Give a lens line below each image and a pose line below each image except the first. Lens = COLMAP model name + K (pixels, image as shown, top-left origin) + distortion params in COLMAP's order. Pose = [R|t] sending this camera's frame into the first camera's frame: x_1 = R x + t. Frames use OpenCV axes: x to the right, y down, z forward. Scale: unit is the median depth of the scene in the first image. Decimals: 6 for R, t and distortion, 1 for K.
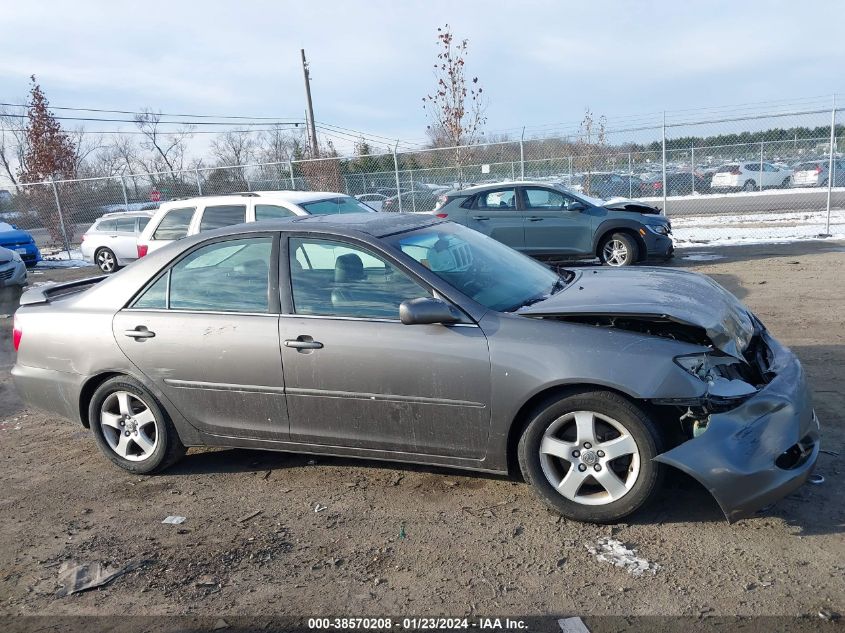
lens RADIAL K [[703.6, 0, 422.5], [0, 703.6, 316.5], [0, 0, 1]] dist [0.002634, -0.007167]
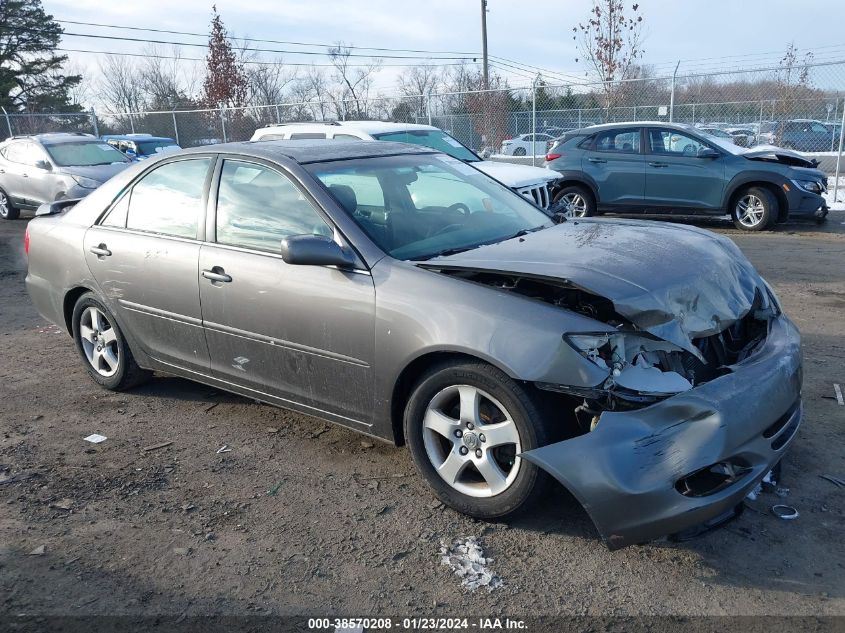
lens RADIAL K [[703.6, 0, 422.5], [0, 703.6, 316.5], [0, 0, 1]] dist [0.002634, -0.007167]
pose [[0.961553, 0.106919, -0.252949, 0.297376], [-0.086317, 0.992083, 0.091223, -0.014357], [0.260700, -0.065882, 0.963169, 0.147092]]
